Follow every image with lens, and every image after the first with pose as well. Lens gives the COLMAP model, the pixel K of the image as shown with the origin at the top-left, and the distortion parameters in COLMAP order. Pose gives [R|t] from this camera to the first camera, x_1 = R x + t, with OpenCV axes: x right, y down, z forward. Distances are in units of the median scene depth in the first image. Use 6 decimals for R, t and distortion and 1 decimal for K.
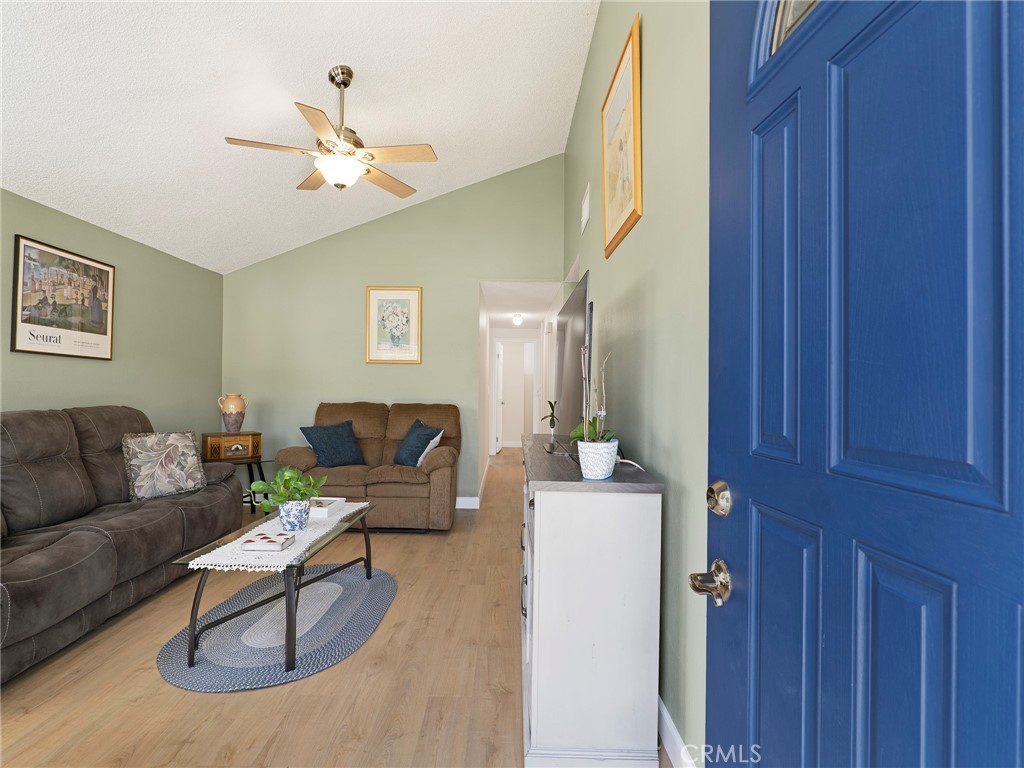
lens RADIAL K [[486.9, 0, 511.1], [0, 486.9, 381.5], [0, 0, 1]] dist [-0.007053, -0.000203]
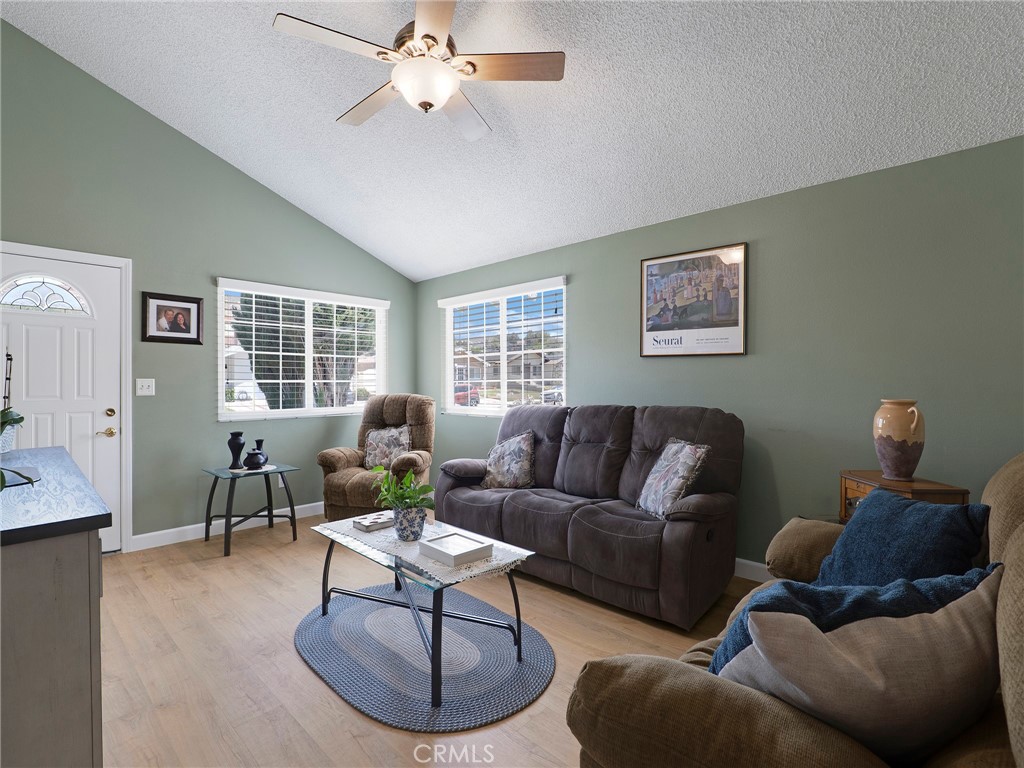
lens RADIAL K [[486.9, 0, 509.3], [0, 486.9, 383.8], [0, 0, 1]] dist [-0.007053, -0.000203]
pose [[-0.695350, -0.007153, -0.718636, 0.069213], [0.003328, 0.999908, -0.013173, 0.017424], [0.718664, -0.011551, -0.695262, 1.359034]]
